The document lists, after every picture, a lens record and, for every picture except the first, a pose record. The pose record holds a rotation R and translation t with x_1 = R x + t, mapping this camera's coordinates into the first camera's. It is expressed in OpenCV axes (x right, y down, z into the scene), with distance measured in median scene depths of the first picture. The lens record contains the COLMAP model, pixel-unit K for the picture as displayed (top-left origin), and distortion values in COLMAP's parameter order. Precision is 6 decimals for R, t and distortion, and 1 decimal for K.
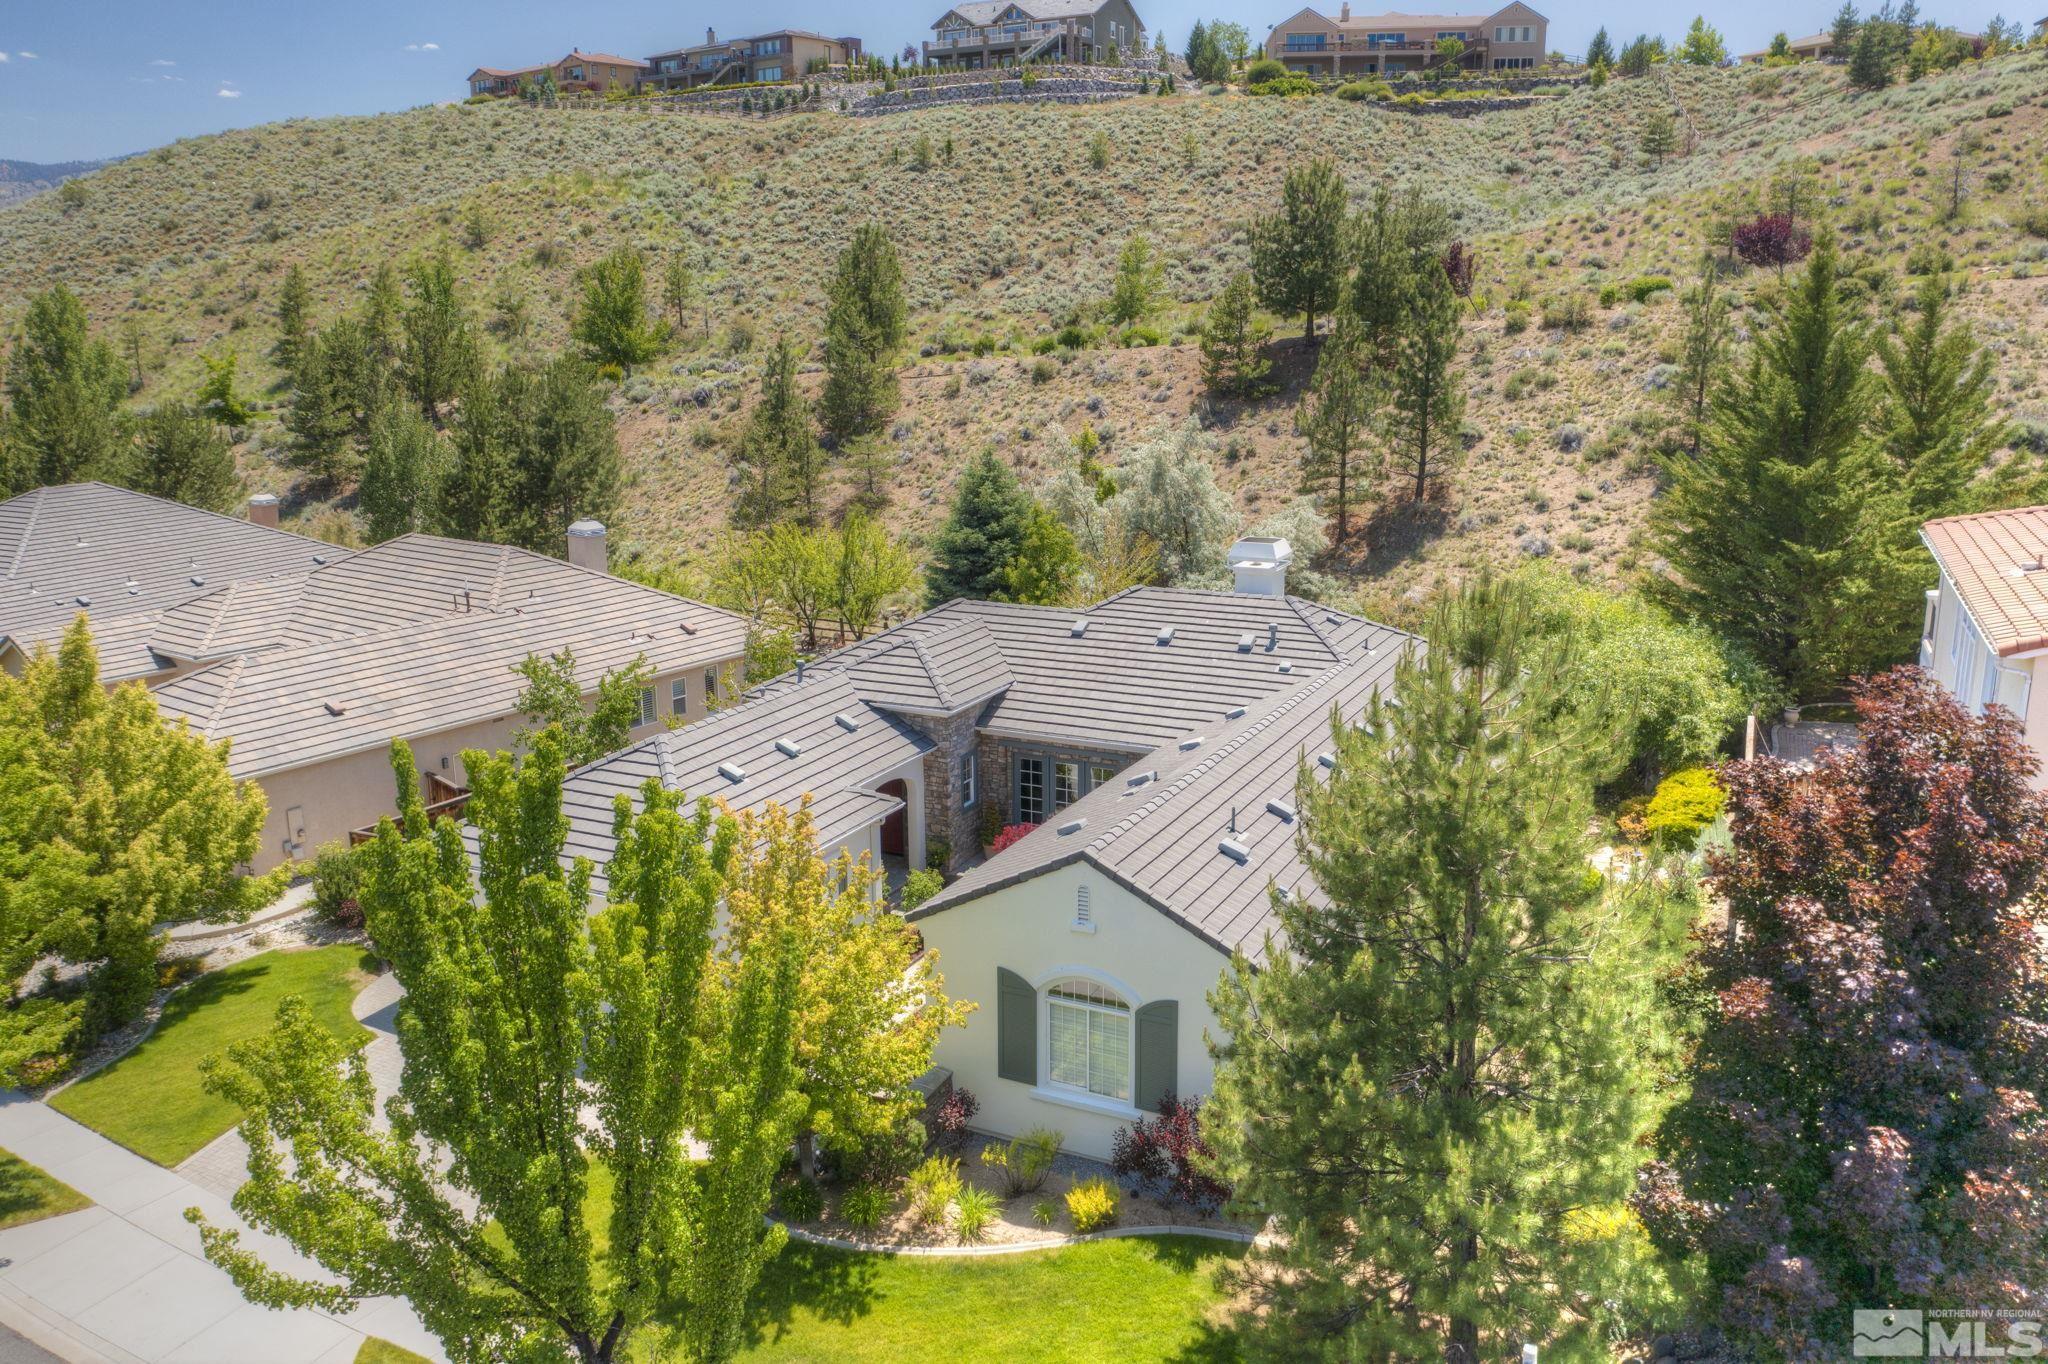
lens RADIAL K [[1601.1, 0, 1024.7], [0, 1601.1, 676.3], [0, 0, 1]] dist [0.000457, 0.001651]
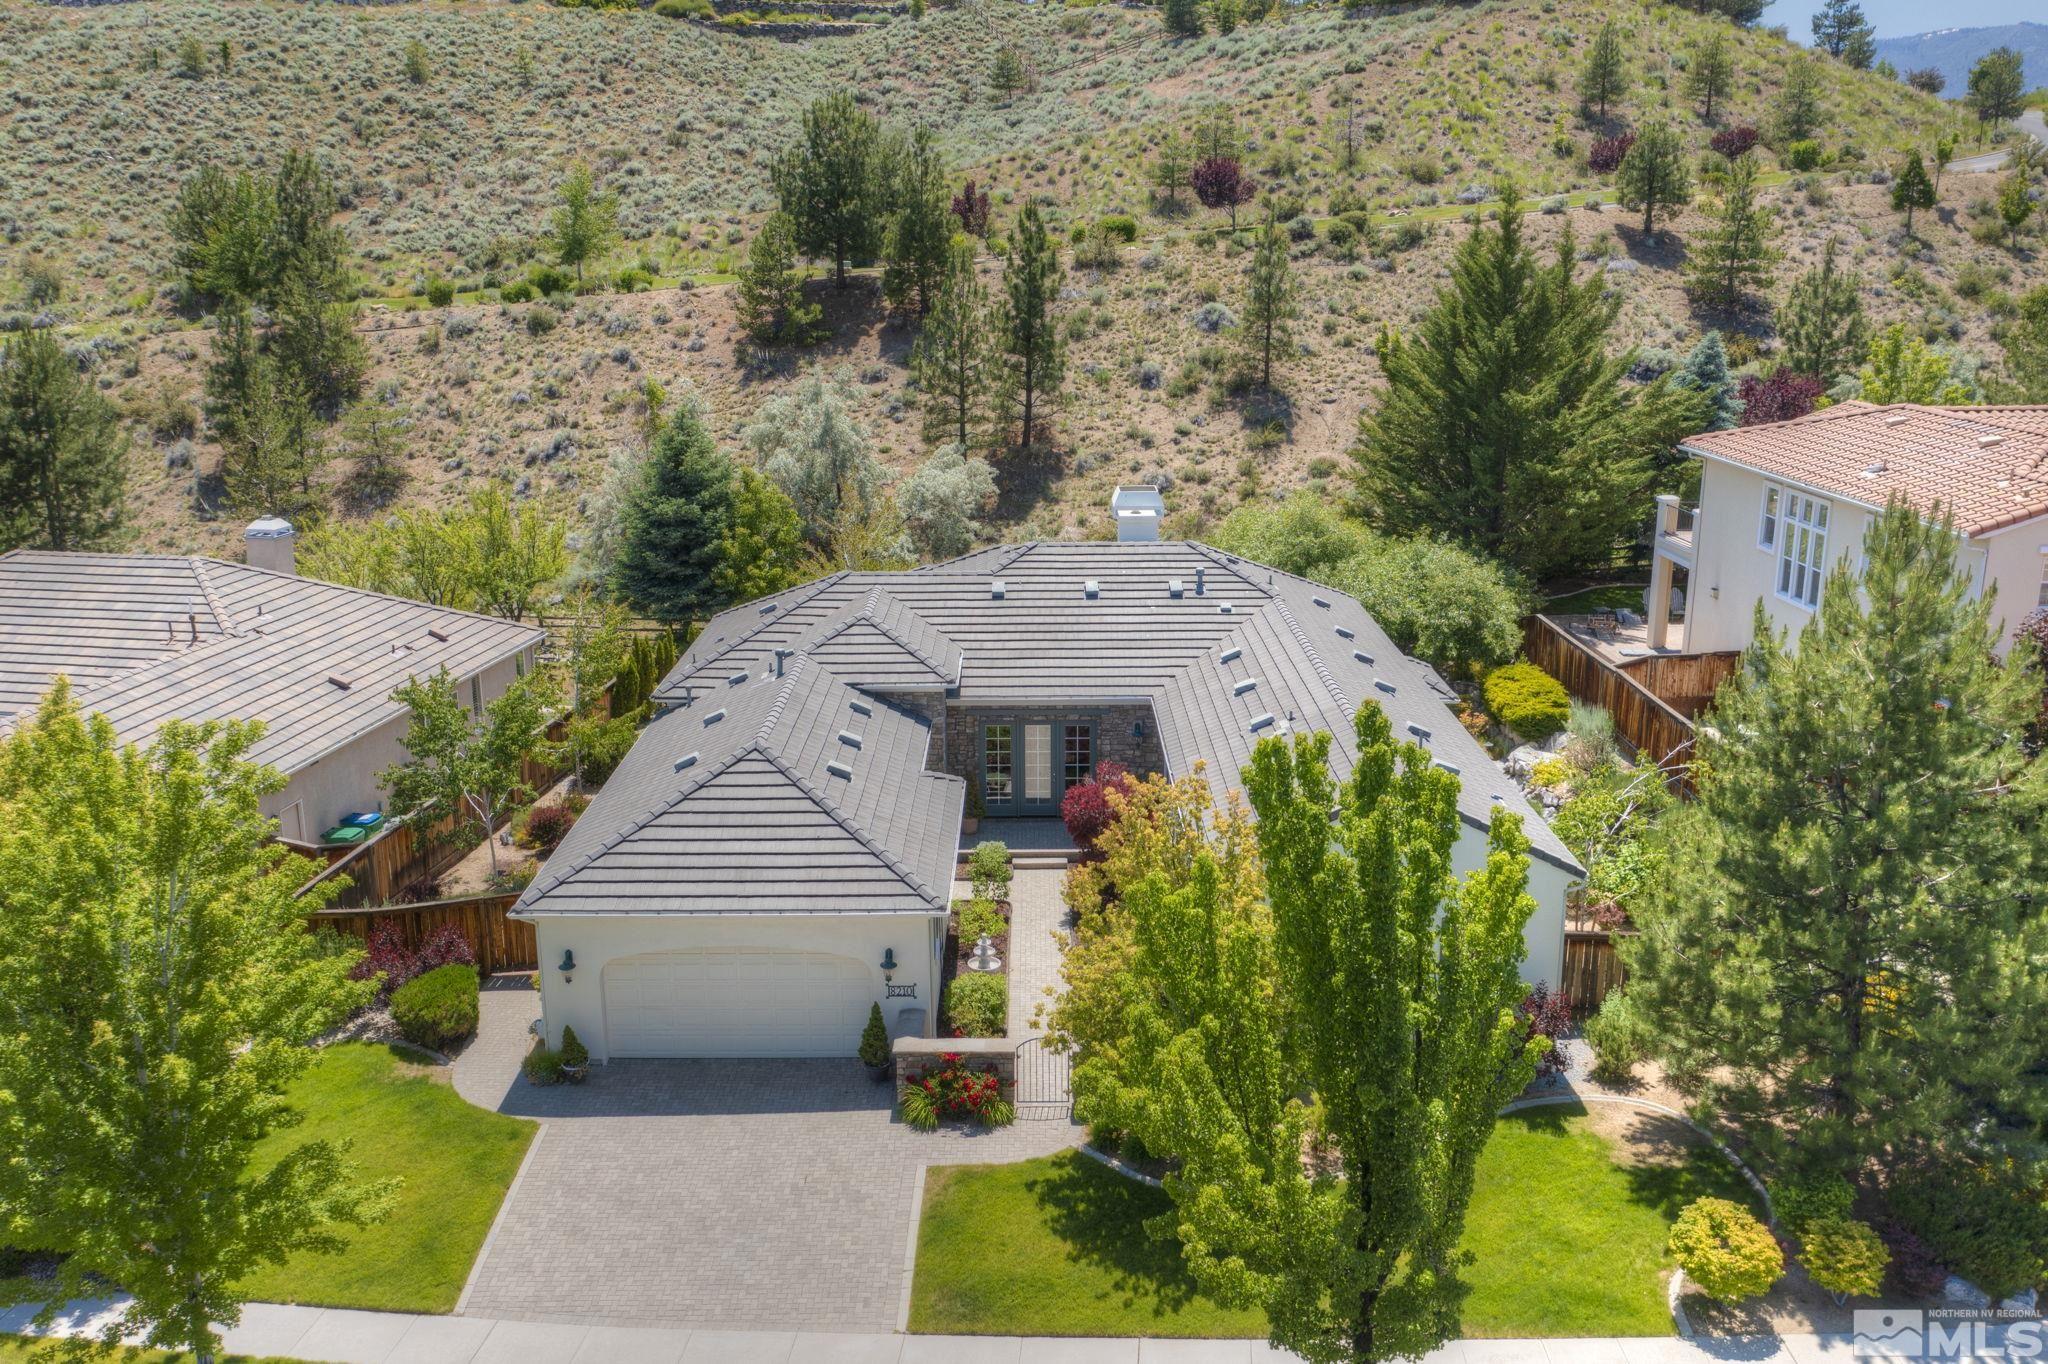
lens RADIAL K [[1719.9, 0, 1024.6], [0, 1719.9, 687.3], [0, 0, 1]] dist [-0.009688, 0.007449]
pose [[0.898608, -0.111859, 0.424253, -0.155702], [0.098862, 0.993710, 0.052602, -0.009370], [-0.427469, -0.005326, 0.904014, 0.014067]]
